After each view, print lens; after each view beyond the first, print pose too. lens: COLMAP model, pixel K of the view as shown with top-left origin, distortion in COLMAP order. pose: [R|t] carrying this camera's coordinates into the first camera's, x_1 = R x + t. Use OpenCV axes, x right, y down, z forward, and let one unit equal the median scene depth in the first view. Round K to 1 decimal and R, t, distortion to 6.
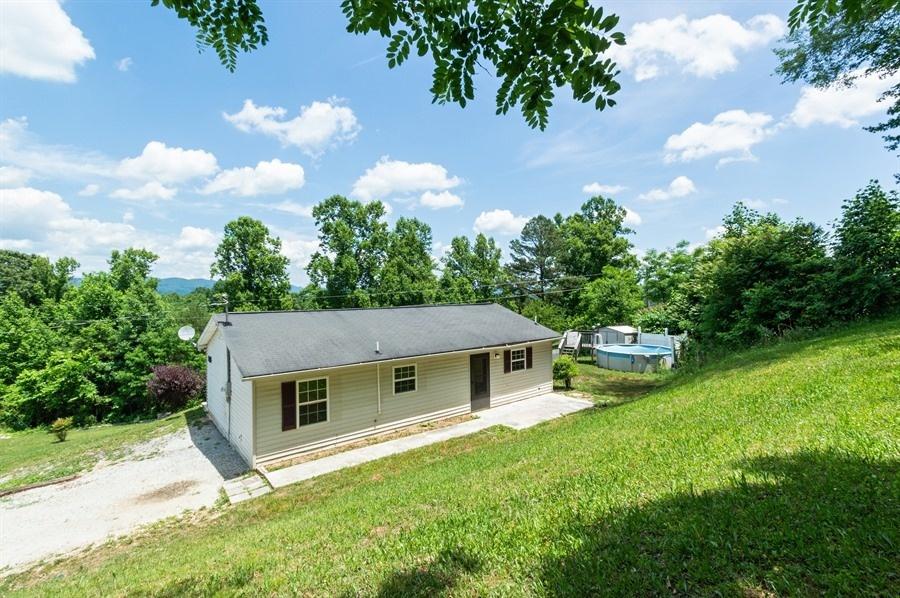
lens RADIAL K [[411.4, 0, 450.0], [0, 411.4, 299.0], [0, 0, 1]] dist [-0.013244, -0.000390]
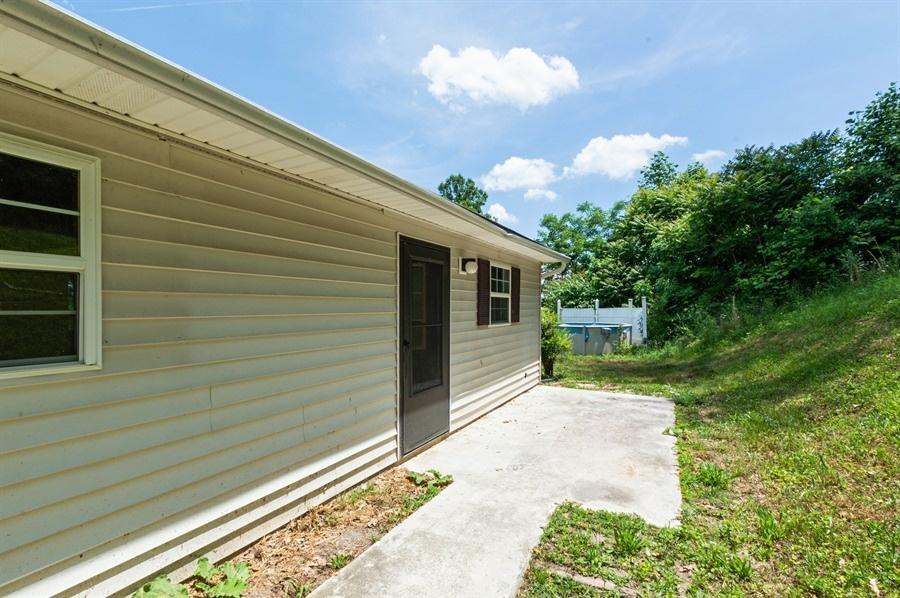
lens RADIAL K [[424.4, 0, 450.0], [0, 424.4, 299.0], [0, 0, 1]] dist [-0.000568, 0.000179]
pose [[0.917201, 0.024594, 0.397665, -0.024689], [-0.010485, 0.999237, -0.037615, 0.162961], [-0.398287, 0.030331, 0.916759, 0.655616]]
